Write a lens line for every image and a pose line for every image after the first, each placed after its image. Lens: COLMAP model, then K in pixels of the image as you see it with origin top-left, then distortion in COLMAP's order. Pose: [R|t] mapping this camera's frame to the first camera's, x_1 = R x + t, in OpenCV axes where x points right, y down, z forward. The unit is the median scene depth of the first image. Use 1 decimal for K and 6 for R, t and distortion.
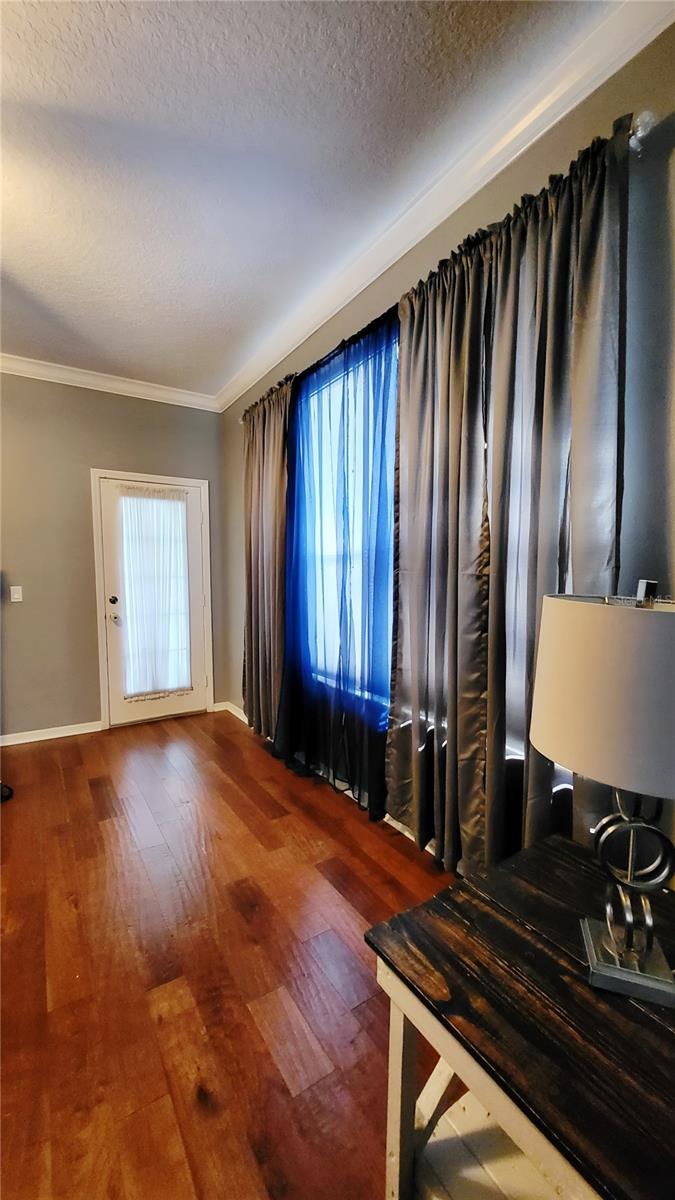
lens RADIAL K [[480.3, 0, 334.6], [0, 480.3, 606.3], [0, 0, 1]] dist [0.003061, -0.000336]
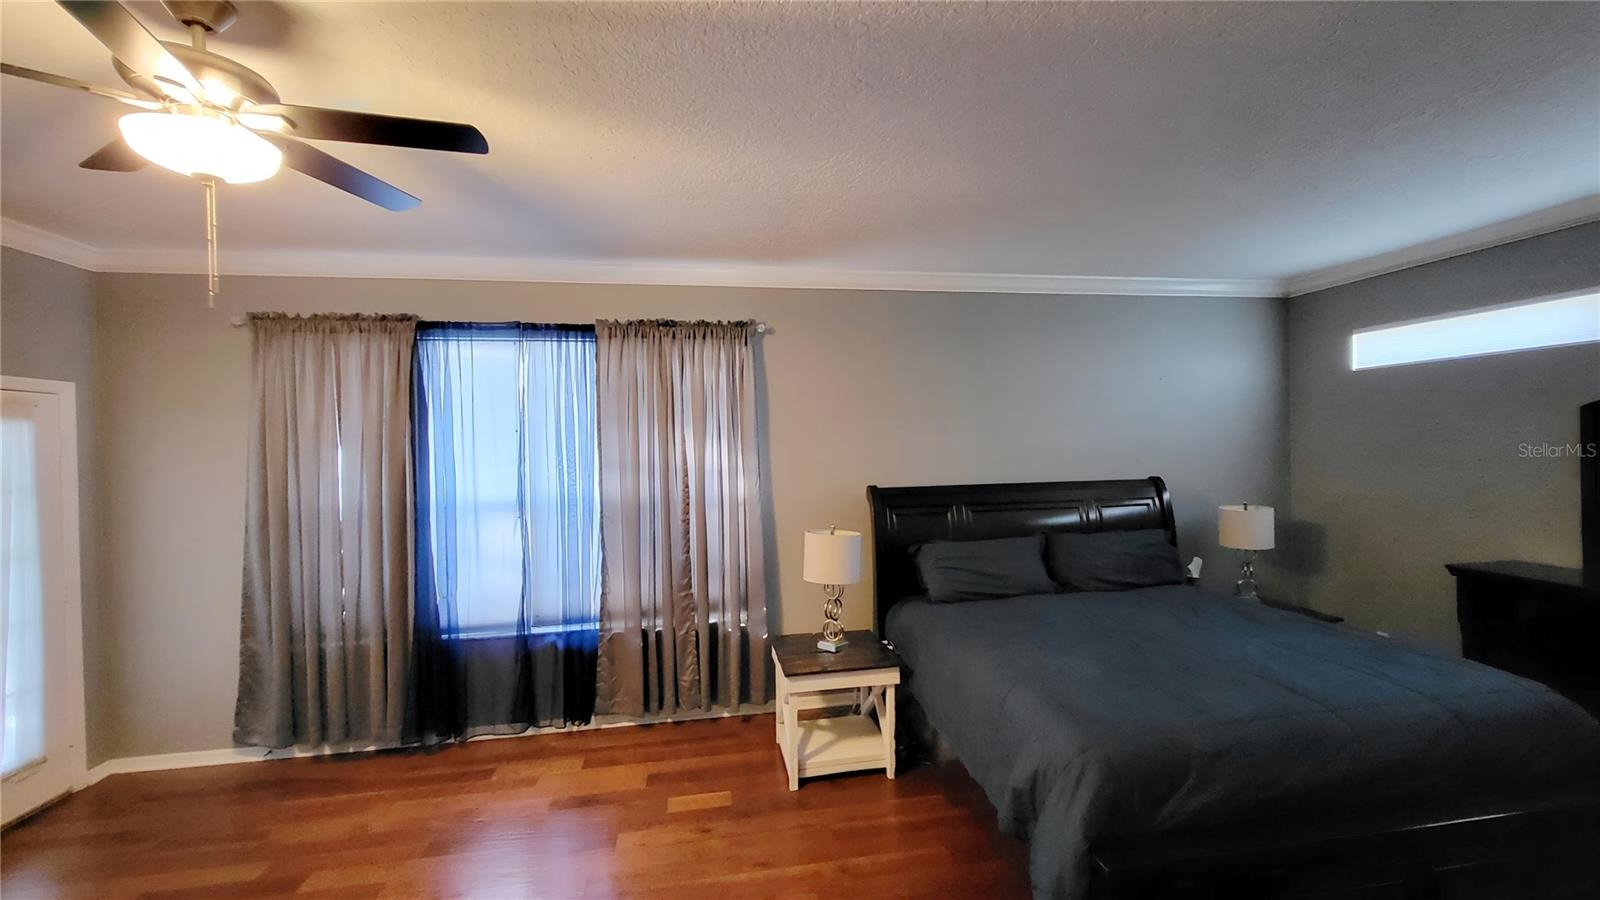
lens RADIAL K [[640.4, 0, 800.2], [0, 640.4, 443.9], [0, 0, 1]] dist [0.003061, -0.000336]
pose [[0.380345, -0.009451, 0.924796, -1.122134], [0.081625, 0.996389, -0.023388, -0.170090], [-0.921236, 0.084382, 0.379743, -0.166544]]
